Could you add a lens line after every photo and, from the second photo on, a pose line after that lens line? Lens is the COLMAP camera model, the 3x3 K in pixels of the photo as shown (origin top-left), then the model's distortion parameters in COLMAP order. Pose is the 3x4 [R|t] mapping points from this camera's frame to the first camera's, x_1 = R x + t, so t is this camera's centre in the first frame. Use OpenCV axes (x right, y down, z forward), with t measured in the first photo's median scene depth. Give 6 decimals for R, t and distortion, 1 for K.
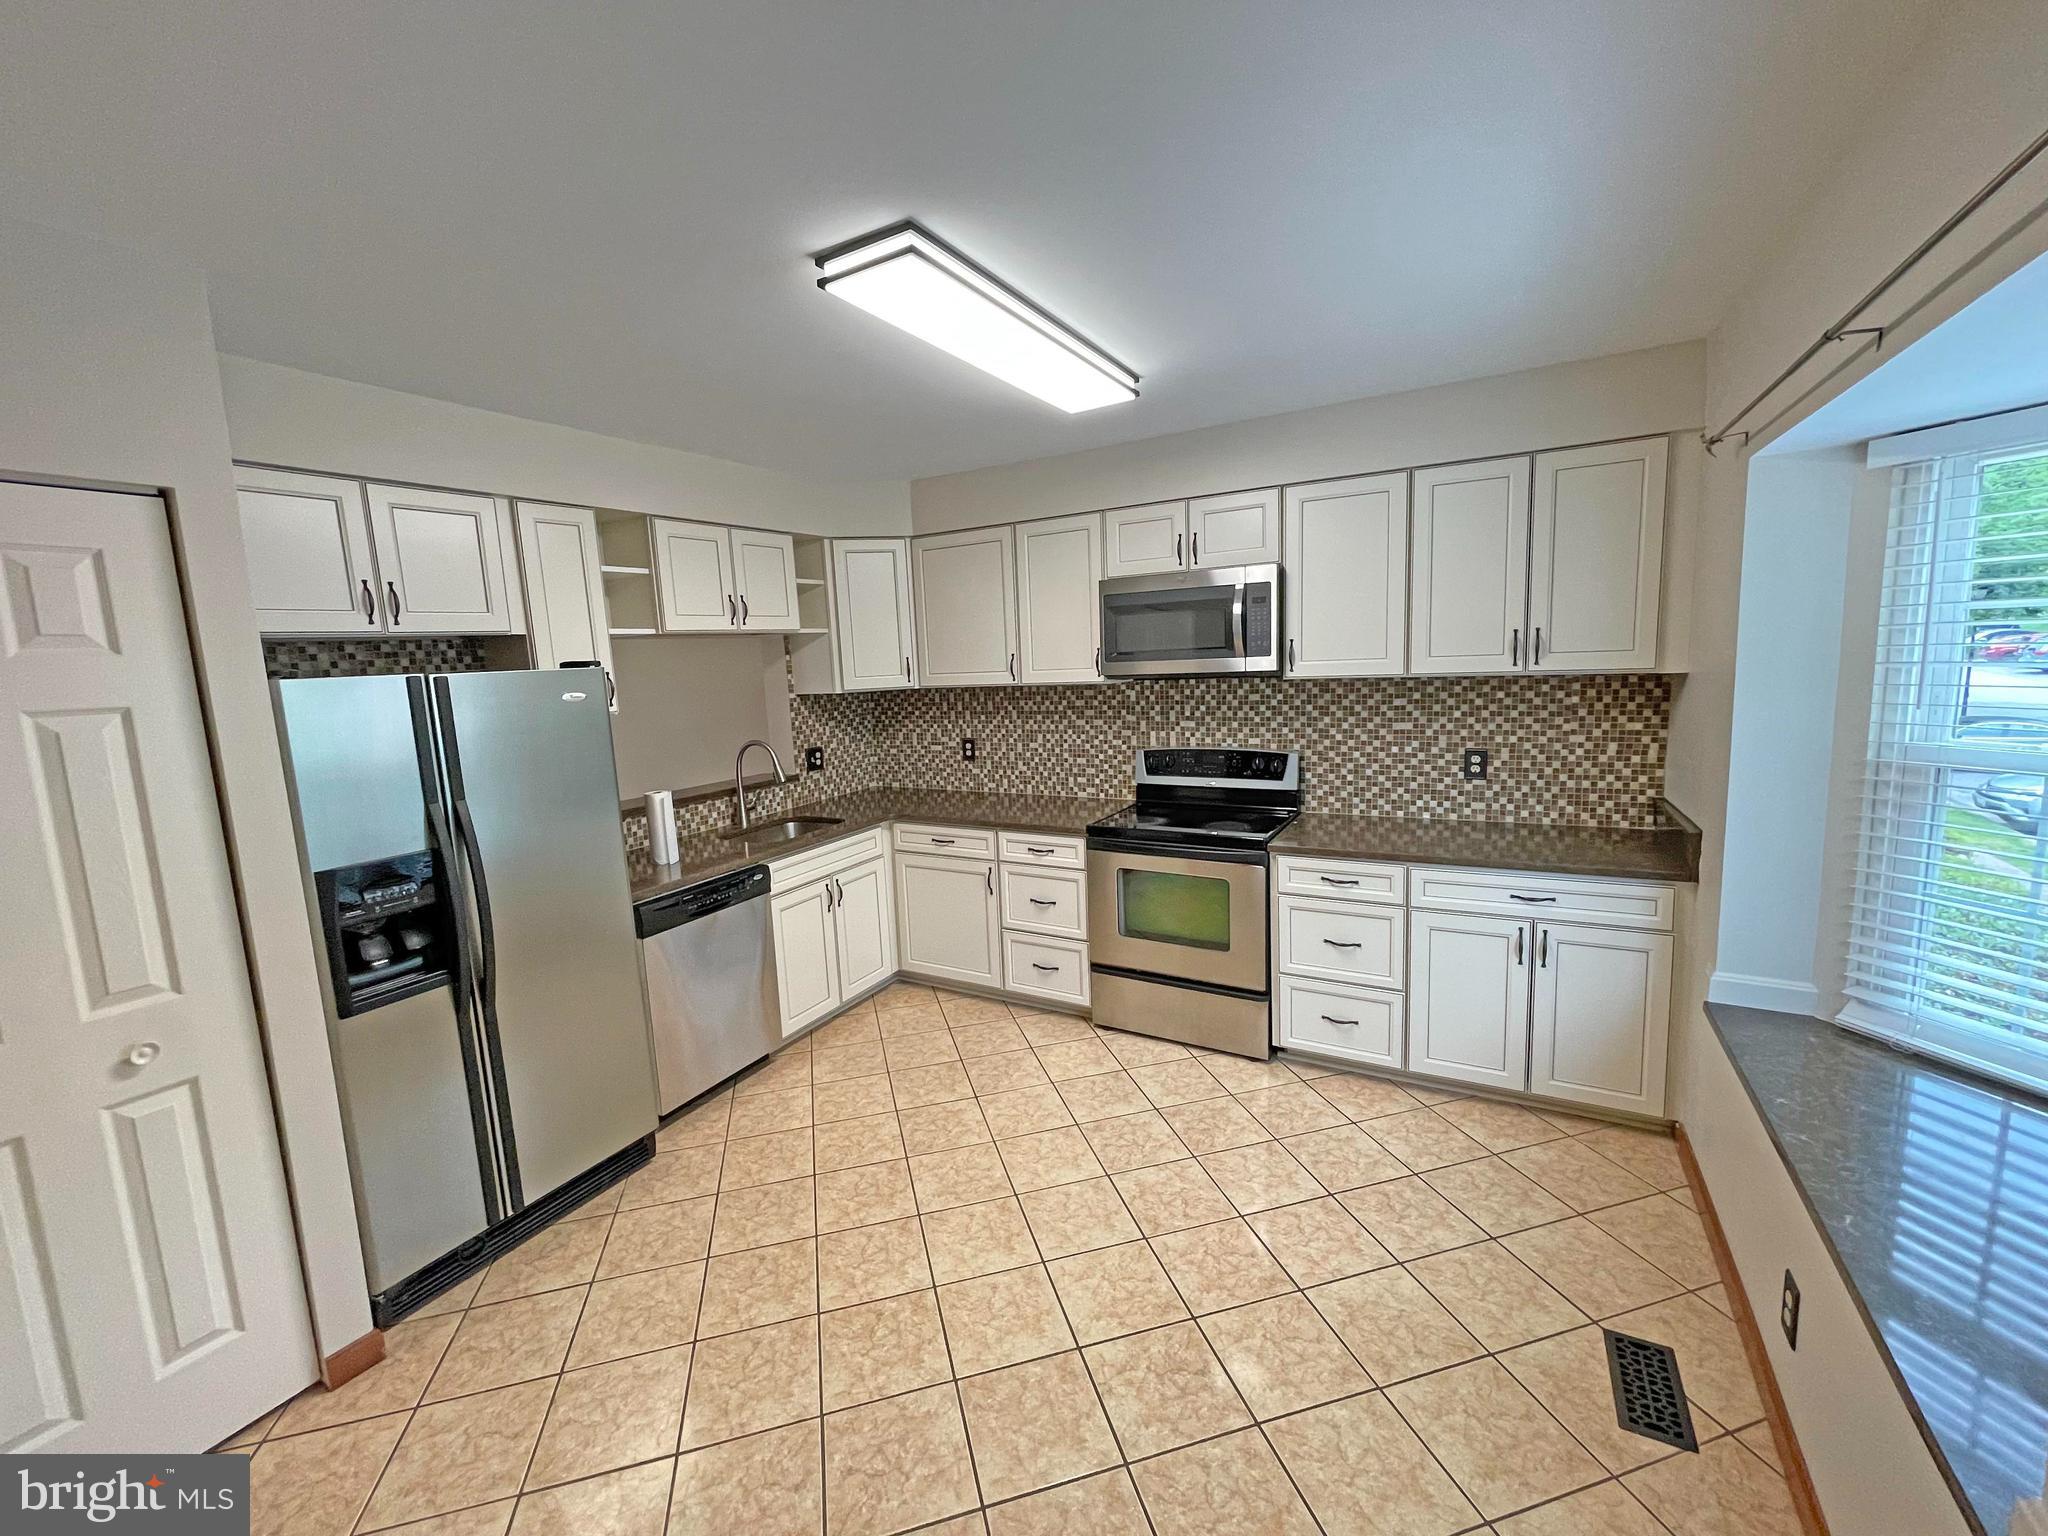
lens RADIAL K [[823.9, 0, 1015.4], [0, 823.9, 763.6], [0, 0, 1]] dist [0.001354, -0.008311]
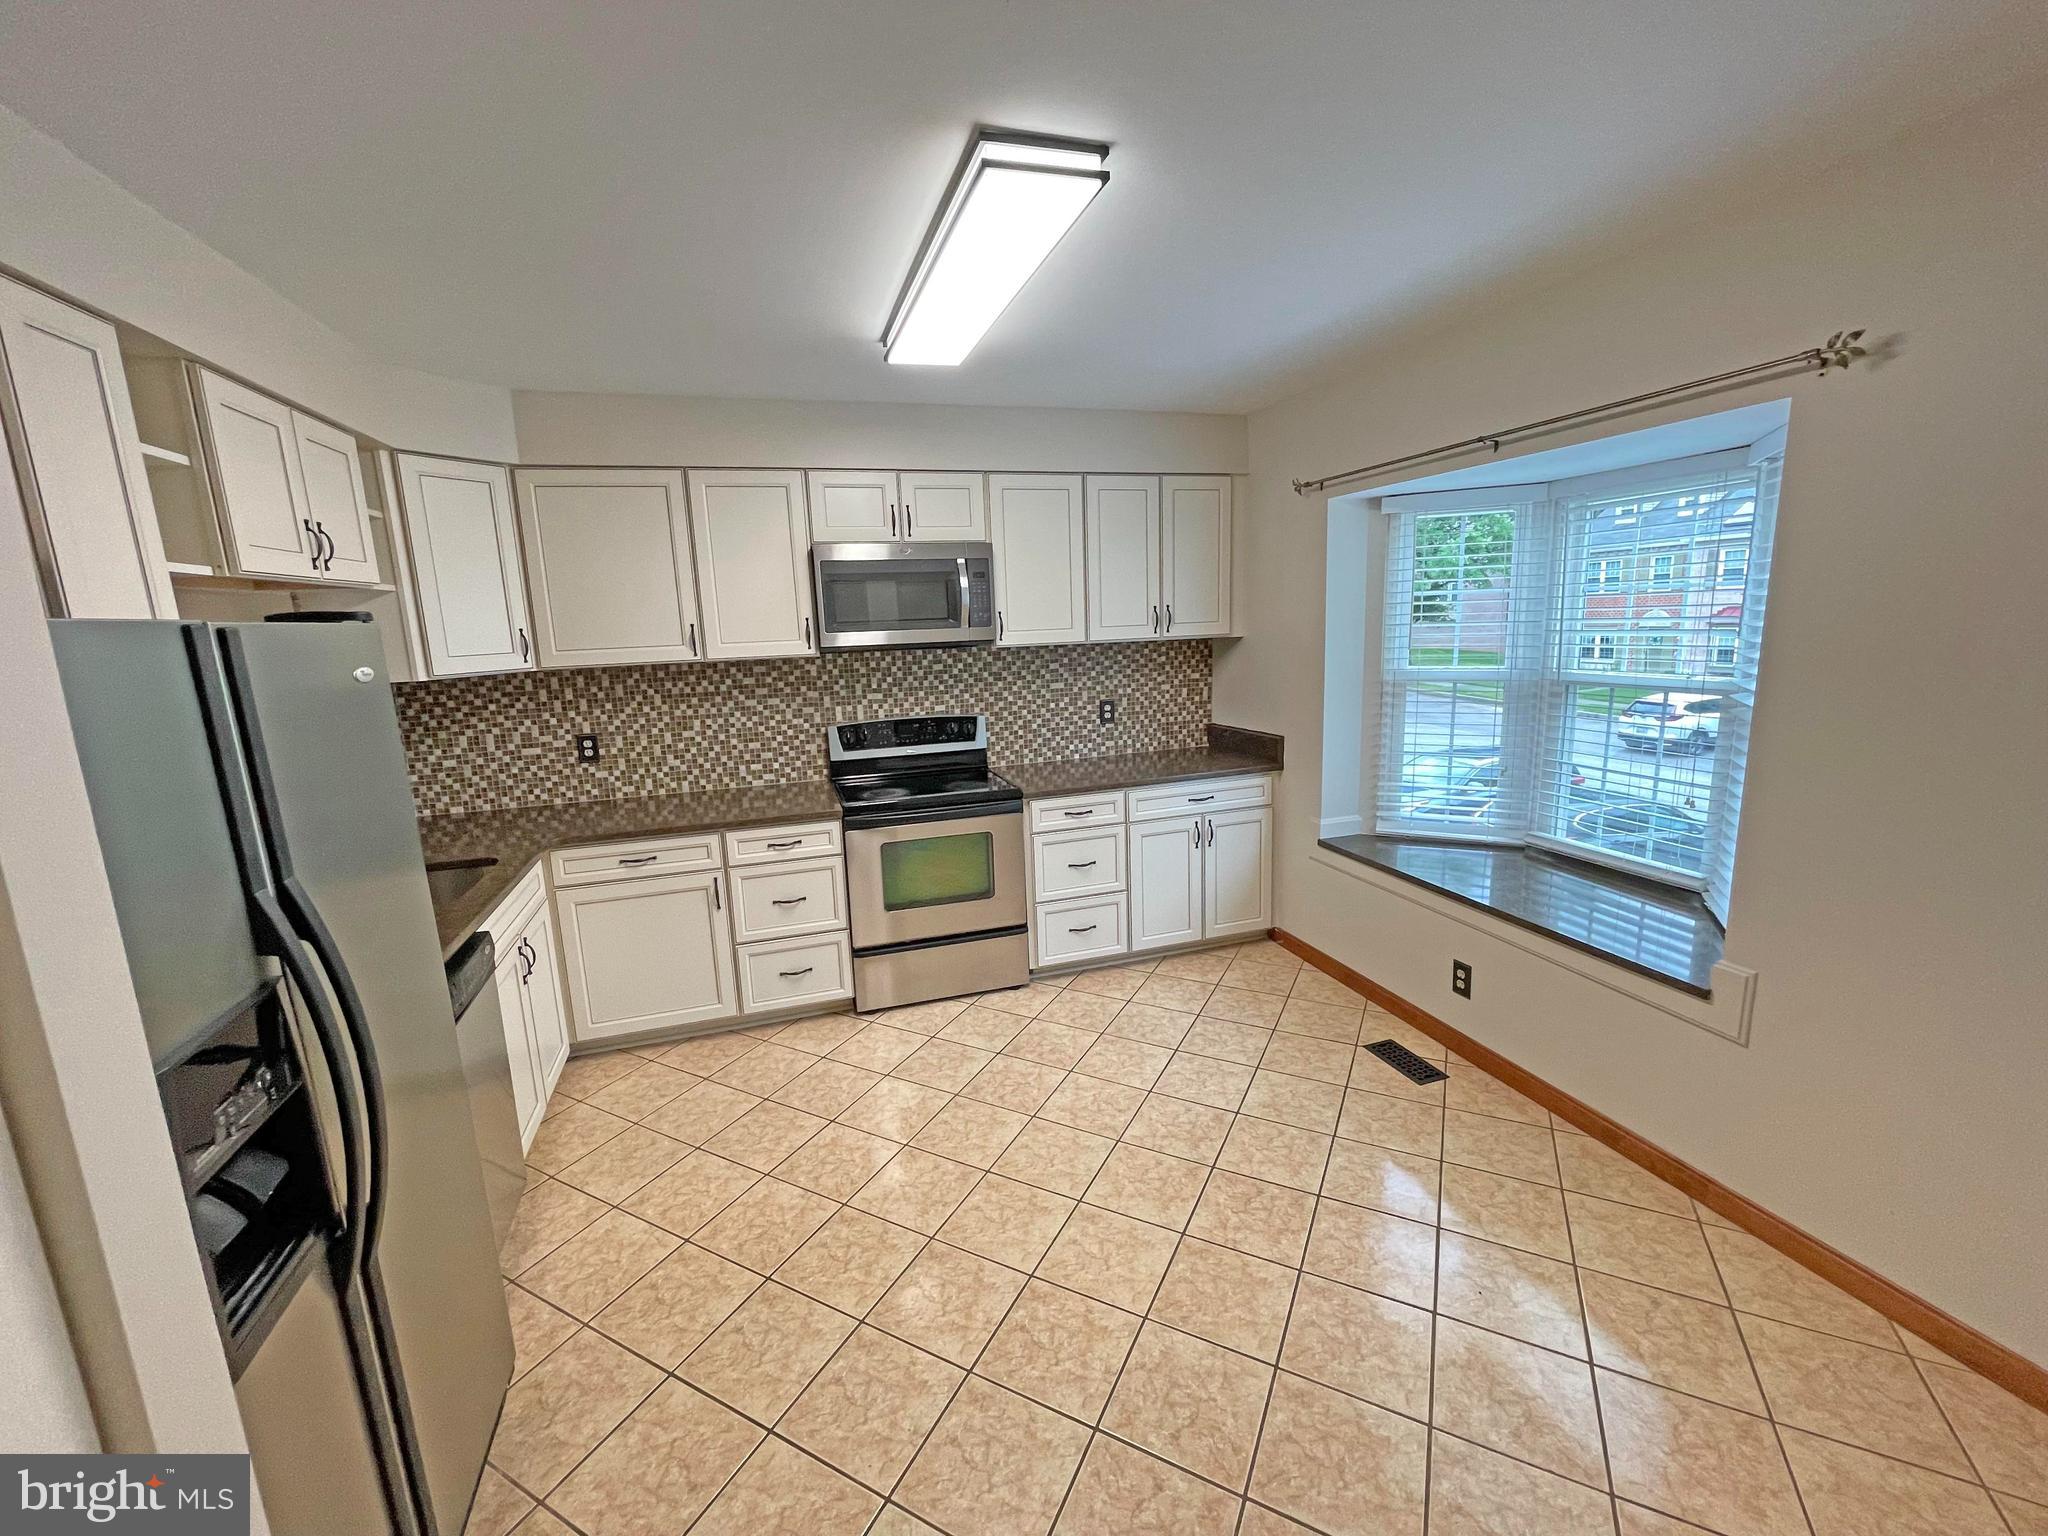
lens RADIAL K [[823.9, 0, 1015.4], [0, 823.9, 763.6], [0, 0, 1]] dist [0.001354, -0.008311]
pose [[0.674147, -0.110367, 0.730304, -0.450371], [0.104892, 0.993057, 0.053249, -0.002187], [-0.731111, 0.040705, 0.681043, 0.208201]]
